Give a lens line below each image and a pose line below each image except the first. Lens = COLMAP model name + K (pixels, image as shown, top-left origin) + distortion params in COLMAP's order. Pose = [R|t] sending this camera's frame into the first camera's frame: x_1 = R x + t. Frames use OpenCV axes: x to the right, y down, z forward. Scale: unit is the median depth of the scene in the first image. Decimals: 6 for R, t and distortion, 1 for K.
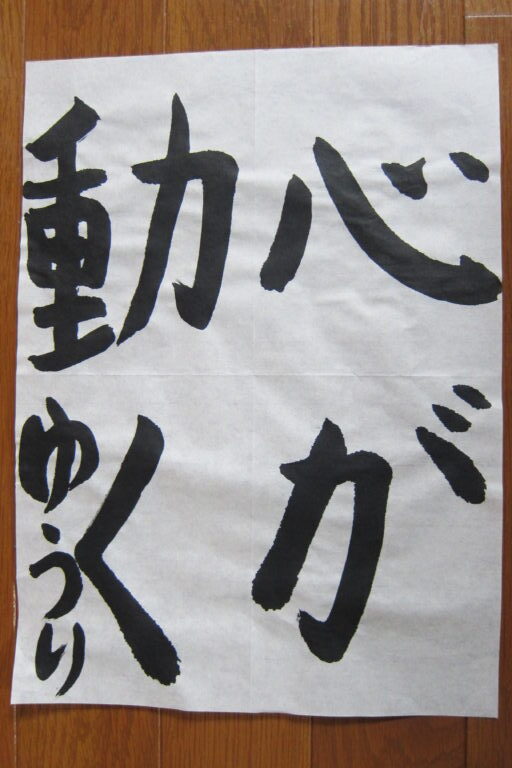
lens RADIAL K [[640.6, 0, 265.9], [0, 640.6, 412.4], [0, 0, 1]] dist [-0.038287, 0.001162]
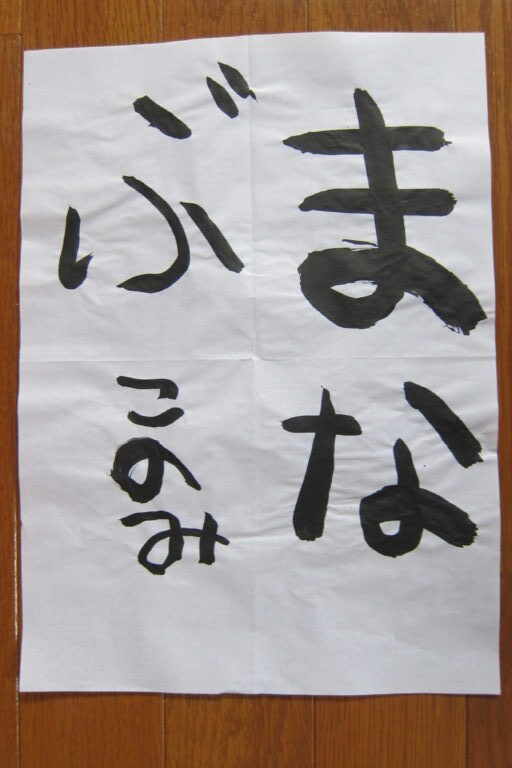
lens RADIAL K [[640.6, 0, 257.9], [0, 640.6, 388.2], [0, 0, 1]] dist [-0.038287, 0.001162]
pose [[0.999657, -0.010788, 0.023875, -0.270717], [0.010944, 0.999919, -0.006425, -0.020064], [-0.023804, 0.006684, 0.999694, 0.004399]]
